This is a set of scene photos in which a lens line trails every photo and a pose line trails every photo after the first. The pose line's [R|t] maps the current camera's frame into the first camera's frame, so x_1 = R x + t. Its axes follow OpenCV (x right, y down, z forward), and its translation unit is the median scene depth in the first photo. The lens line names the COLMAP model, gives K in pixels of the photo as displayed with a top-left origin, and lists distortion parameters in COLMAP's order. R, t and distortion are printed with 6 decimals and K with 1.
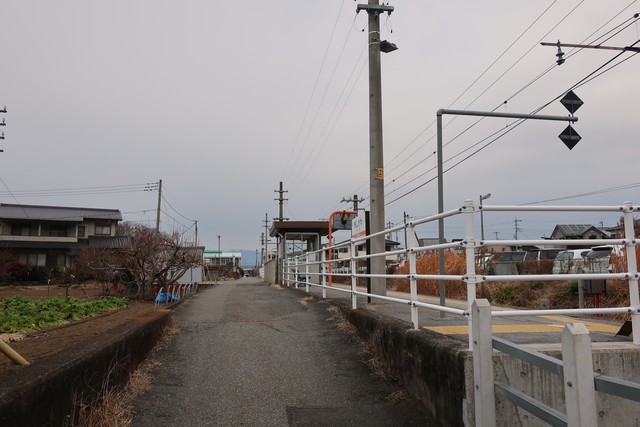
lens RADIAL K [[503.4, 0, 320.0], [0, 503.4, 213.5], [0, 0, 1]] dist [-0.002657, 0.002259]
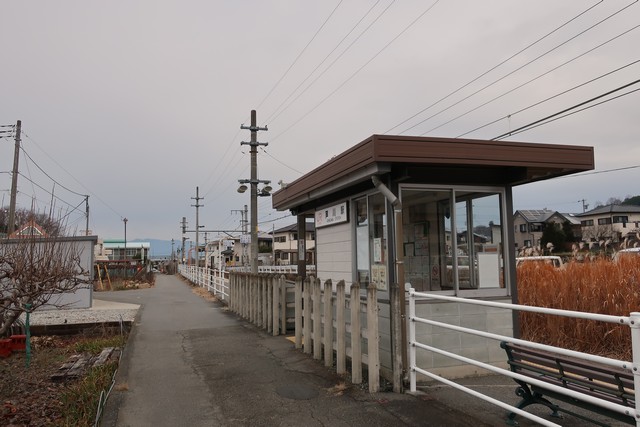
lens RADIAL K [[503.4, 0, 320.0], [0, 503.4, 213.5], [0, 0, 1]] dist [-0.002657, 0.002259]
pose [[0.984577, 0.004142, 0.174905, -0.064818], [-0.008193, 0.999714, 0.022448, 0.019970], [-0.174762, -0.023535, 0.984329, 0.310240]]
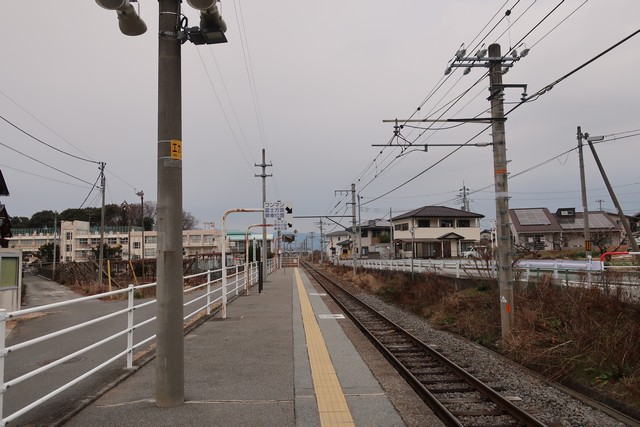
lens RADIAL K [[503.4, 0, 320.0], [0, 503.4, 213.5], [0, 0, 1]] dist [-0.002657, 0.002259]
pose [[0.996145, -0.021985, -0.084926, -0.013240], [0.025205, 0.998996, 0.037028, 0.047034], [0.084027, -0.039026, 0.995699, 0.546912]]
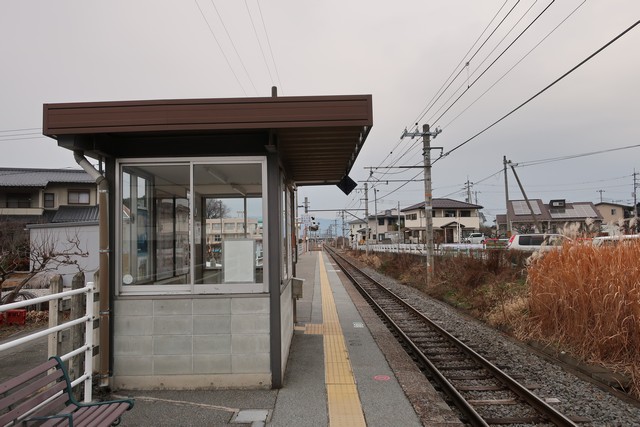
lens RADIAL K [[503.4, 0, 320.0], [0, 503.4, 213.5], [0, 0, 1]] dist [-0.002657, 0.002259]
pose [[0.990403, -0.022583, -0.136355, 0.021333], [0.031450, 0.997504, 0.063225, 0.021154], [0.134587, -0.066906, 0.988640, 0.327262]]
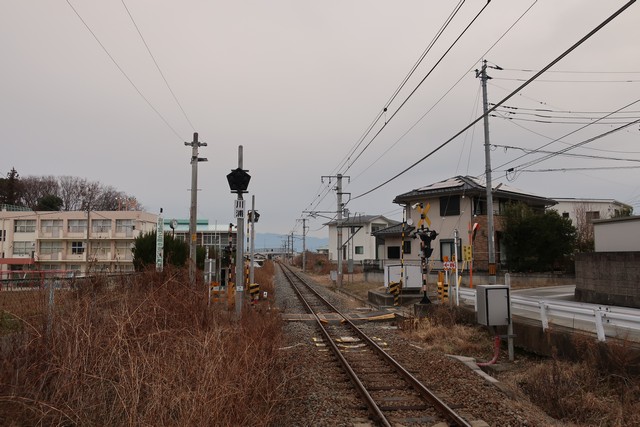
lens RADIAL K [[503.4, 0, 320.0], [0, 503.4, 213.5], [0, 0, 1]] dist [-0.002657, 0.002259]
pose [[0.998706, -0.001393, -0.050830, -0.149452], [0.003048, 0.999467, 0.032508, 0.170103], [0.050757, -0.032621, 0.998178, 1.584988]]
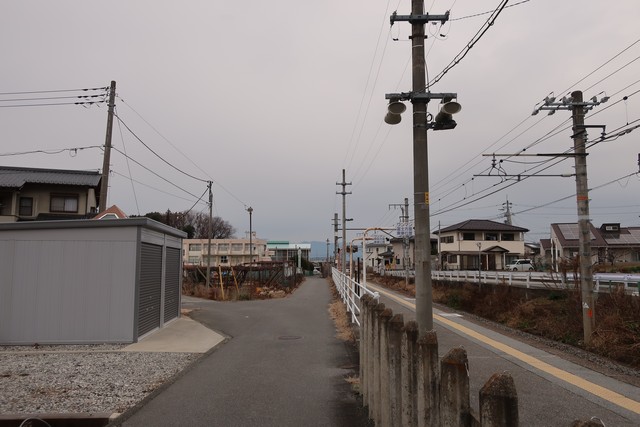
lens RADIAL K [[503.4, 0, 320.0], [0, 503.4, 213.5], [0, 0, 1]] dist [-0.002657, 0.002259]
pose [[0.989958, -0.010529, -0.140972, -0.058737], [0.012969, 0.999781, 0.016400, 0.039566], [0.140769, -0.018064, 0.989878, 0.484514]]
